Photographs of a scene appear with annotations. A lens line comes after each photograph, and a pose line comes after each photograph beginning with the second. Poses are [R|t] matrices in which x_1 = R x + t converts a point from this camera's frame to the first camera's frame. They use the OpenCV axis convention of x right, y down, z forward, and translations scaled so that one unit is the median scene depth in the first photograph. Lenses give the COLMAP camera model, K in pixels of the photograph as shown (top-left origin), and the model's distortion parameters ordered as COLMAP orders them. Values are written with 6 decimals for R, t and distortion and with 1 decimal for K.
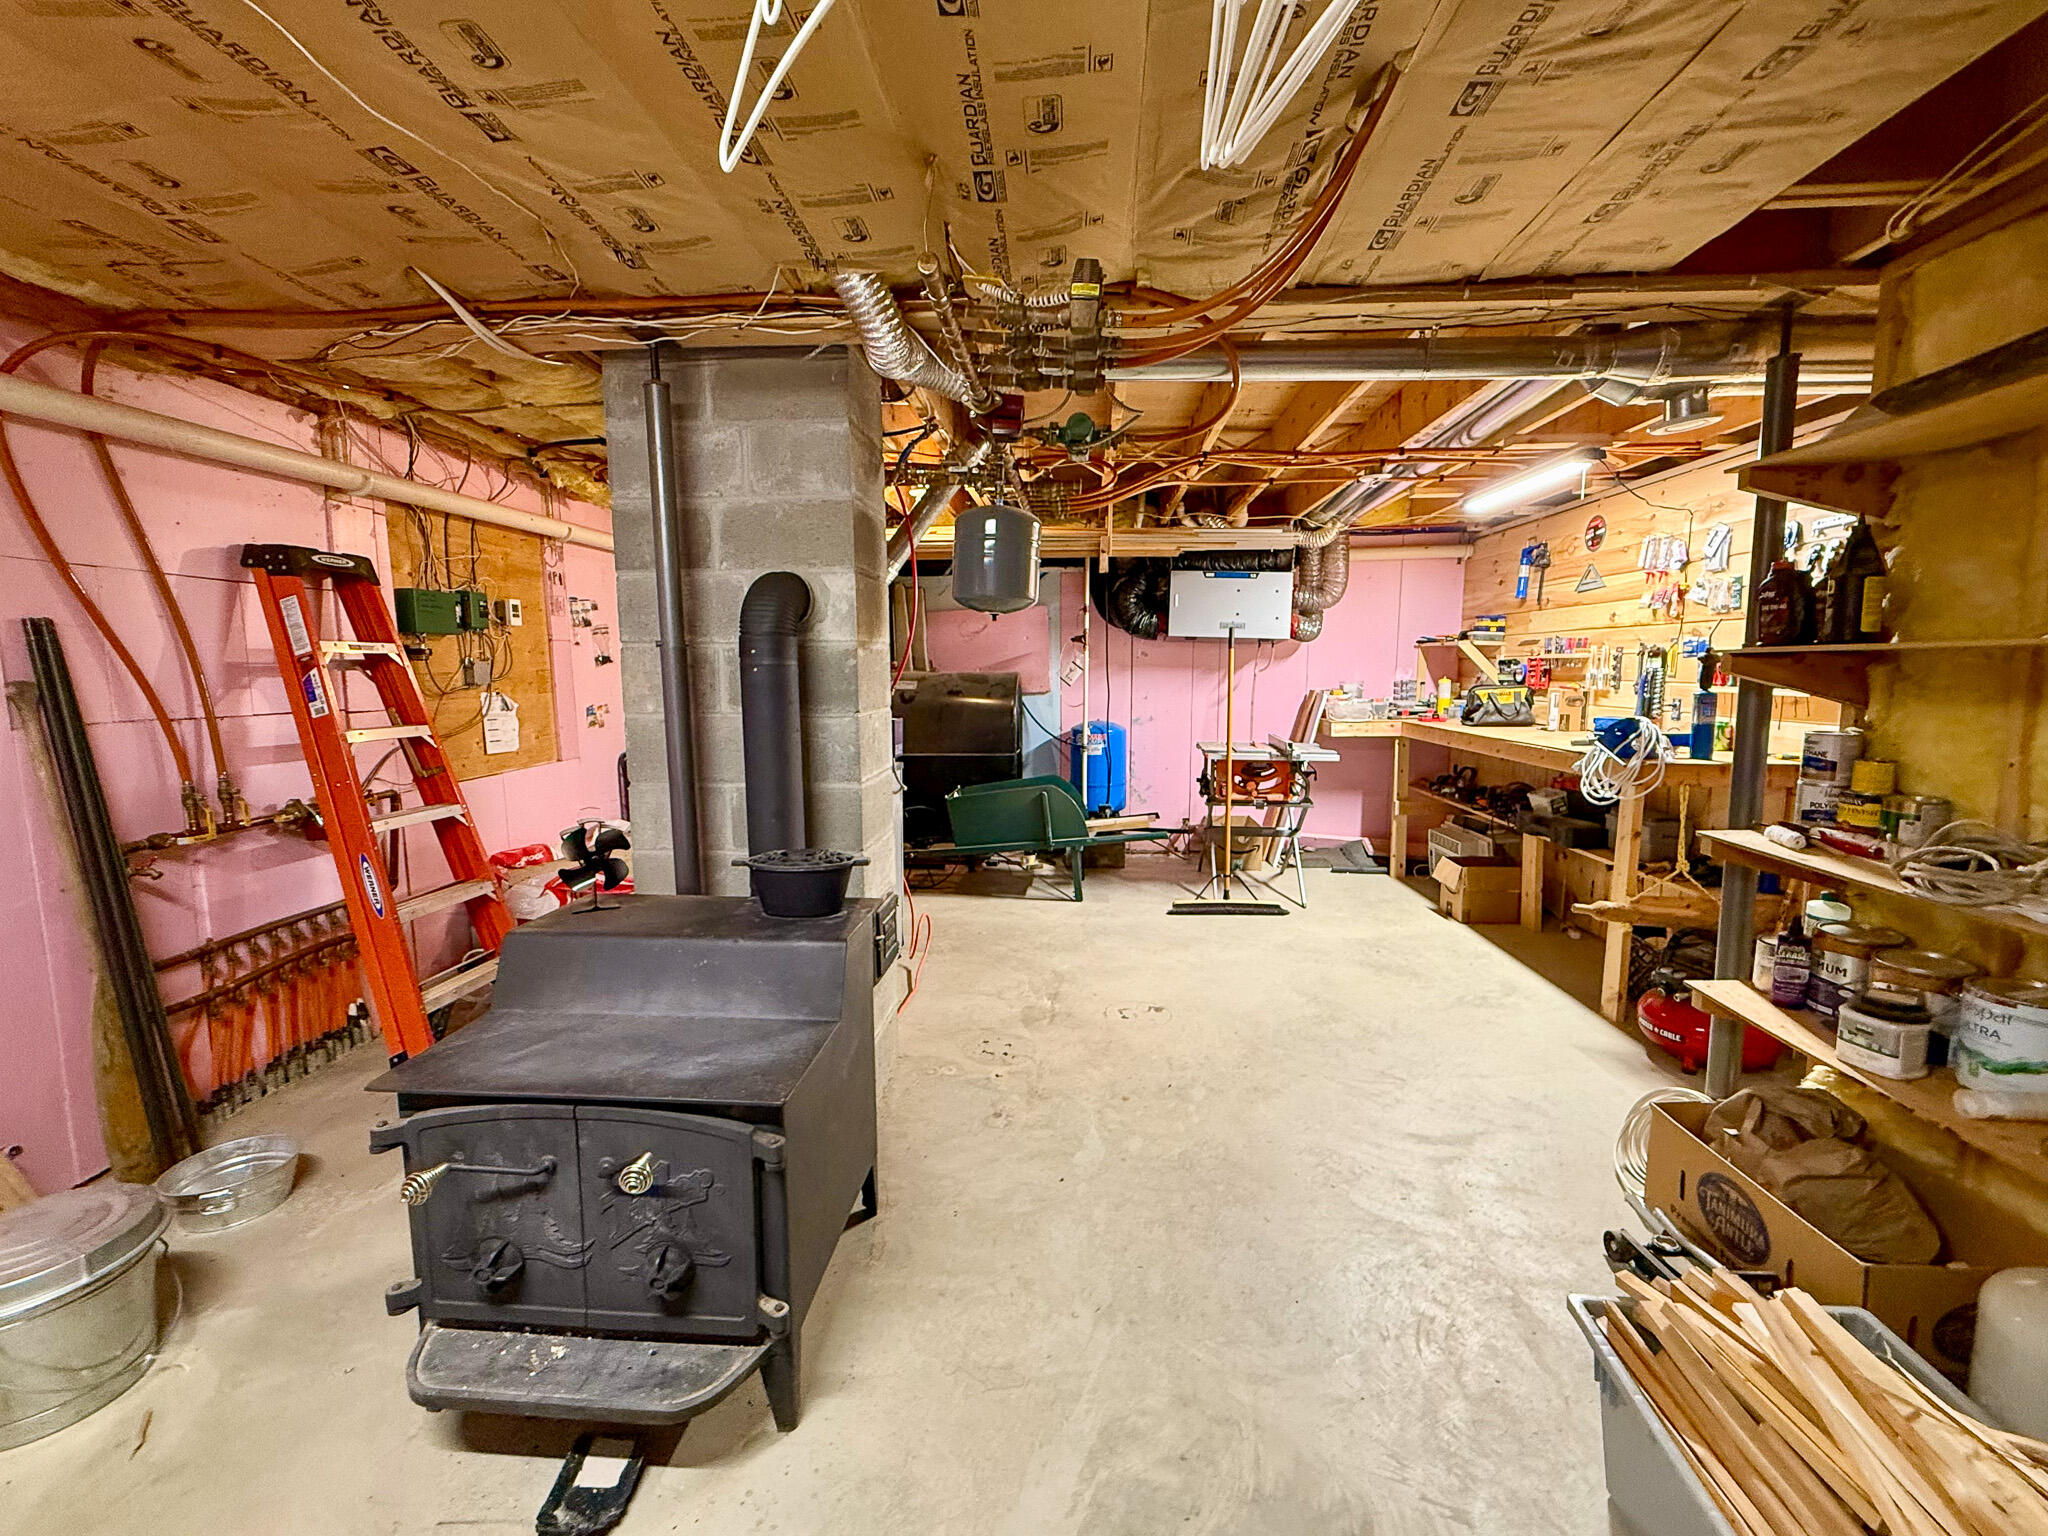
lens RADIAL K [[914.4, 0, 1024.0], [0, 914.4, 768.0], [0, 0, 1]] dist [0.000501, 0.000015]
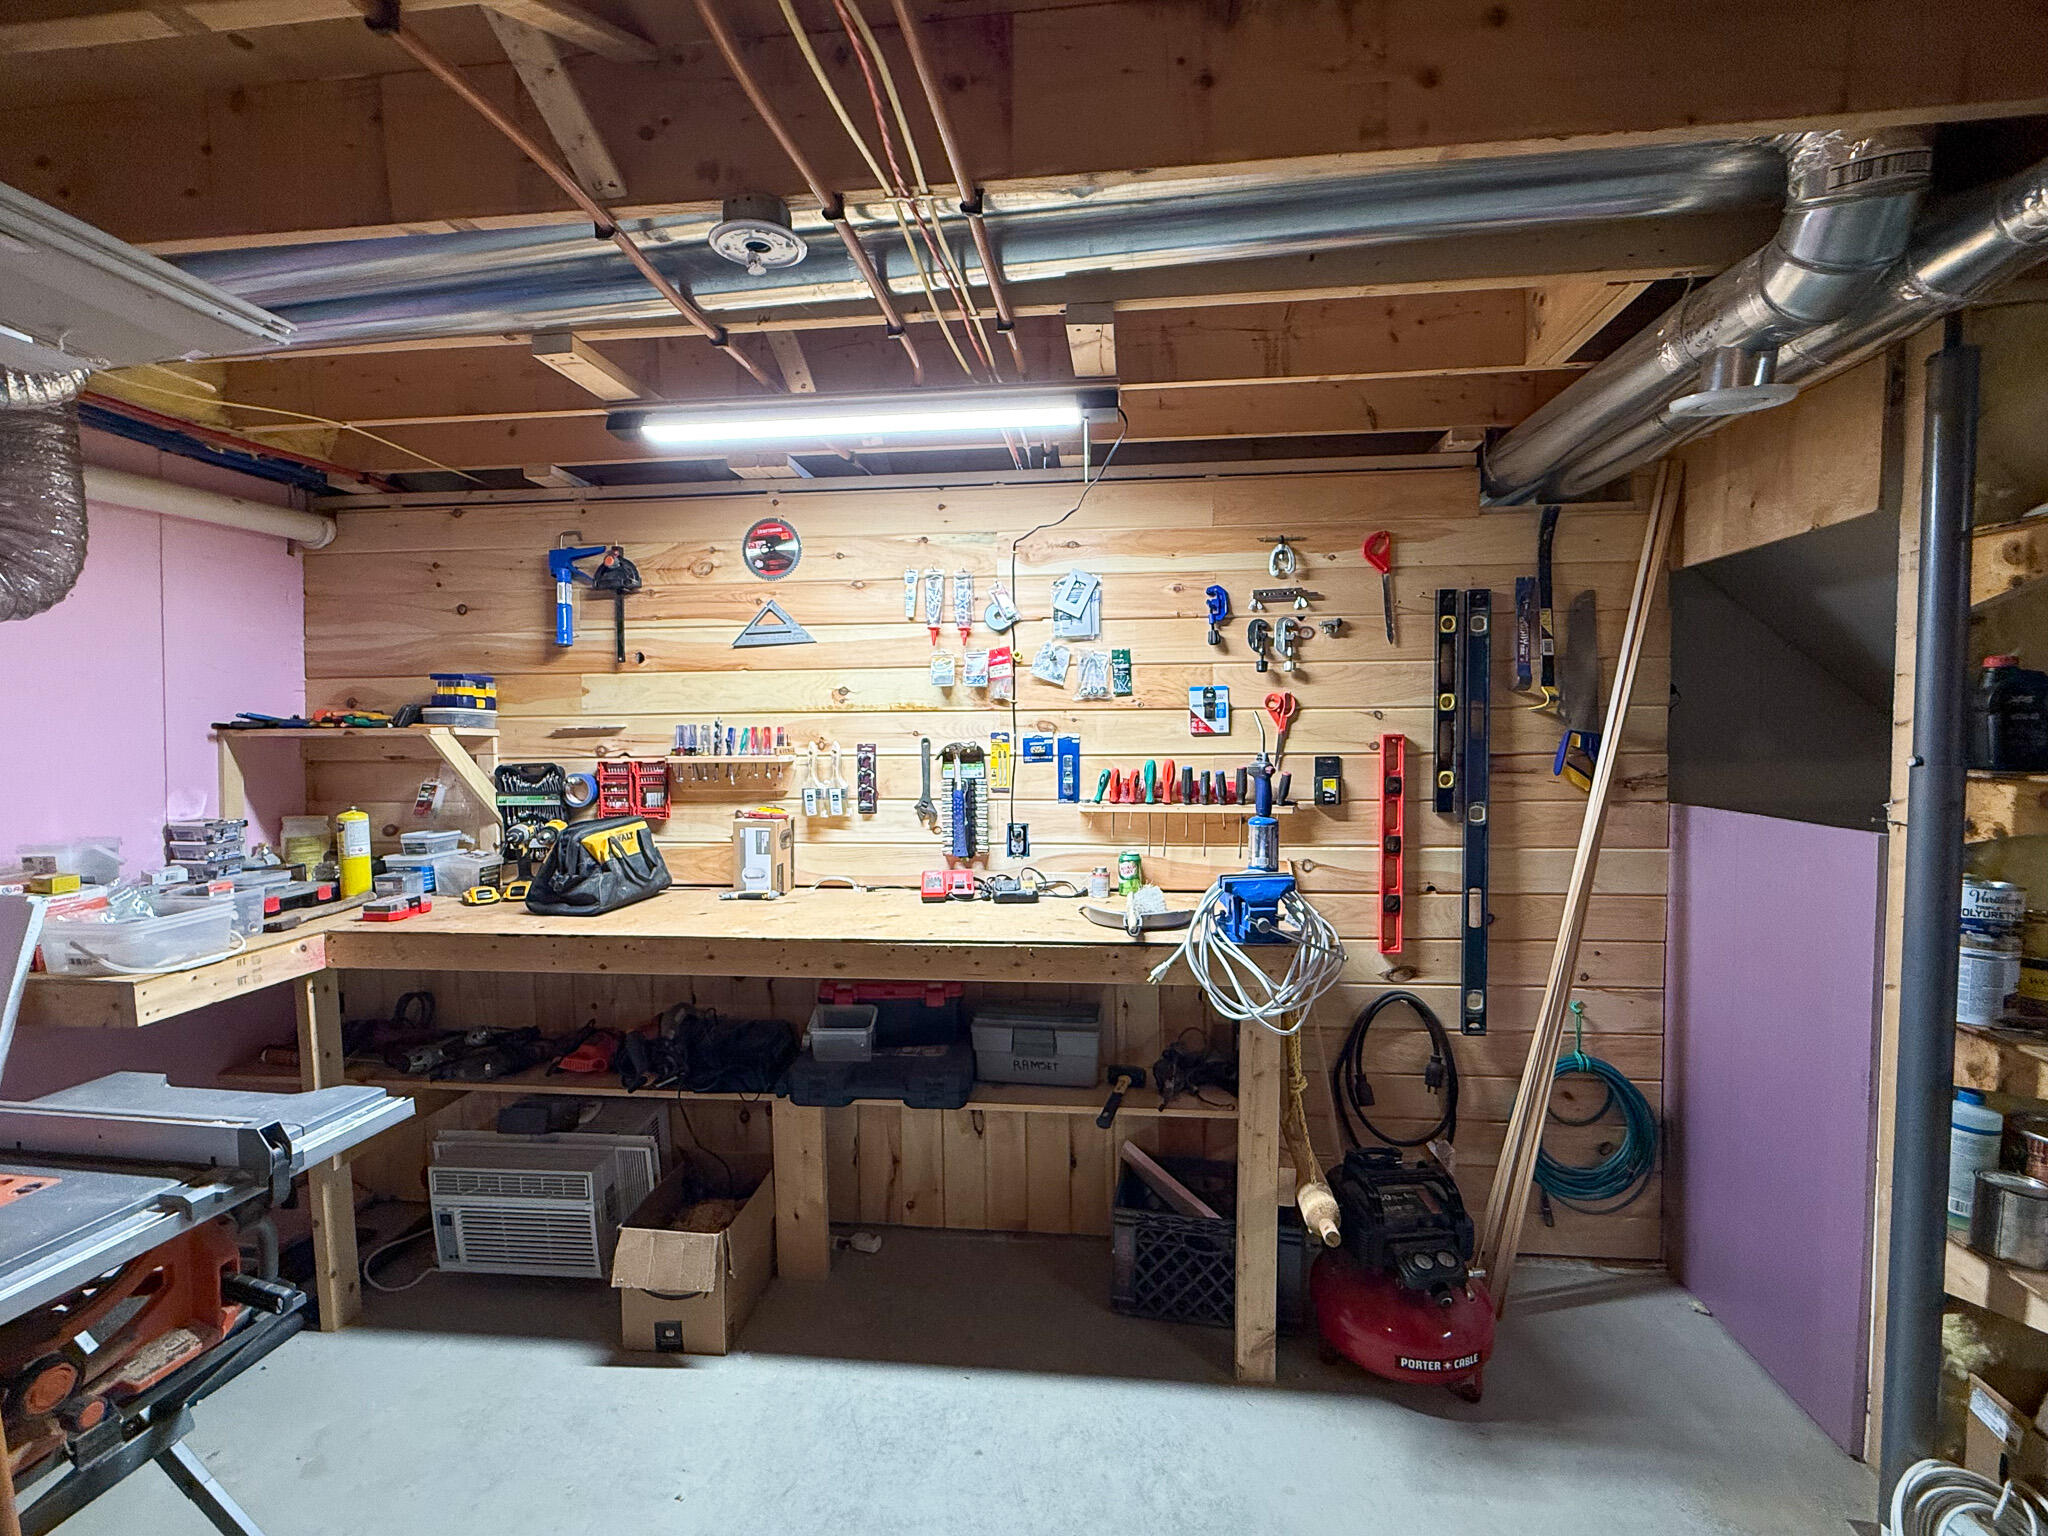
lens RADIAL K [[914.4, 0, 1024.0], [0, 914.4, 768.0], [0, 0, 1]] dist [0.000501, 0.000015]
pose [[0.046445, -0.035990, 0.998272, 0.048229], [0.119139, 0.992417, 0.030236, -0.115909], [-0.991791, 0.117529, 0.050380, 0.820874]]
